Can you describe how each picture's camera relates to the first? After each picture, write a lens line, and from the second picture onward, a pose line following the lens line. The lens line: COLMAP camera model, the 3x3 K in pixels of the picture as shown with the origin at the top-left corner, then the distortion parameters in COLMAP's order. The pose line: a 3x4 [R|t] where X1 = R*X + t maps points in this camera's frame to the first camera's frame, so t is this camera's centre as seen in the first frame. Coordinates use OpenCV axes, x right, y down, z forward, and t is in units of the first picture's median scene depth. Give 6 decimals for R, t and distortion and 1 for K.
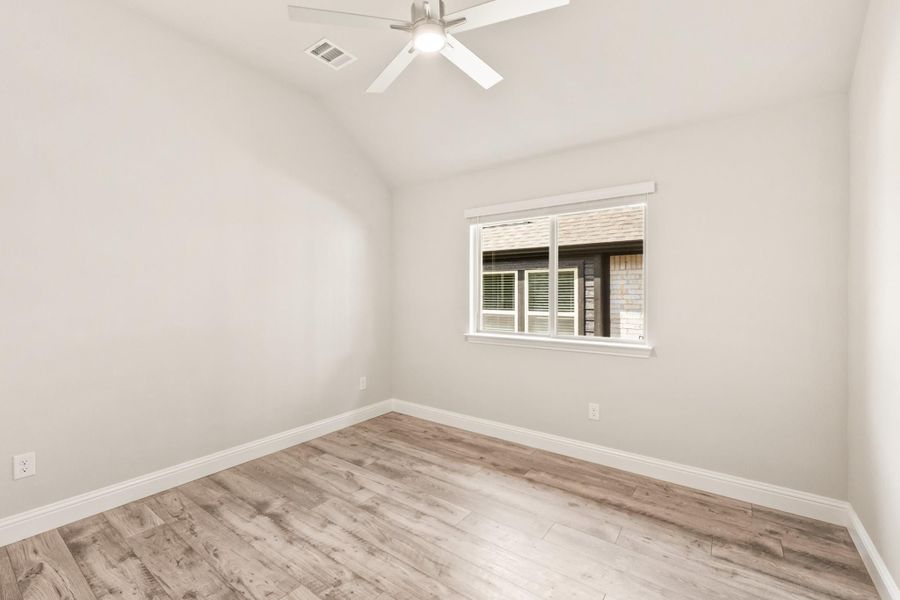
lens RADIAL K [[388.8, 0, 450.0], [0, 388.8, 300.0], [0, 0, 1]] dist [0.000934, 0.000060]
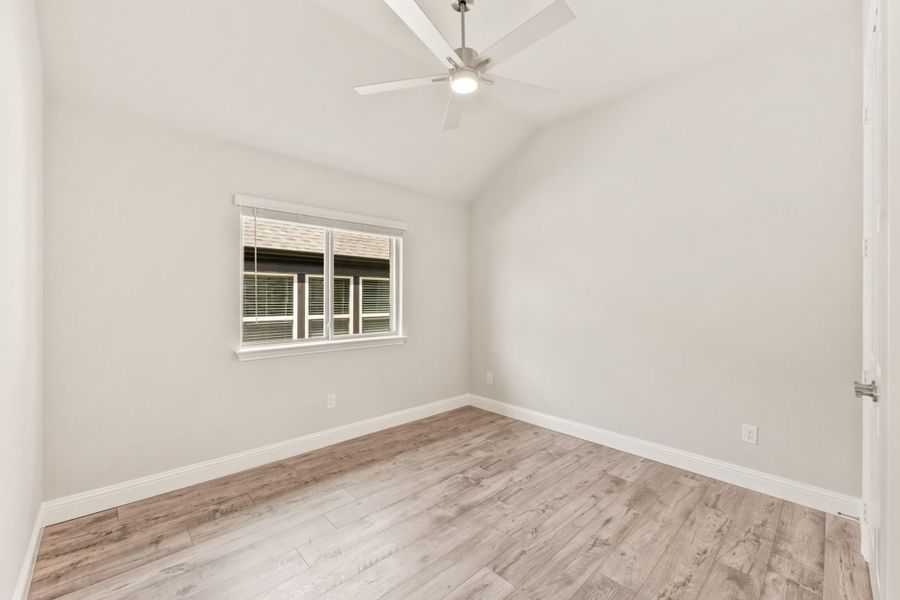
lens RADIAL K [[366.4, 0, 446.5], [0, 366.4, 296.4], [0, 0, 1]] dist [0.000277, 0.000092]
pose [[0.175249, 0.003118, 0.984519, -0.684246], [0.014867, 0.999873, -0.005814, -0.009885], [-0.984412, 0.015656, 0.175180, 0.503578]]
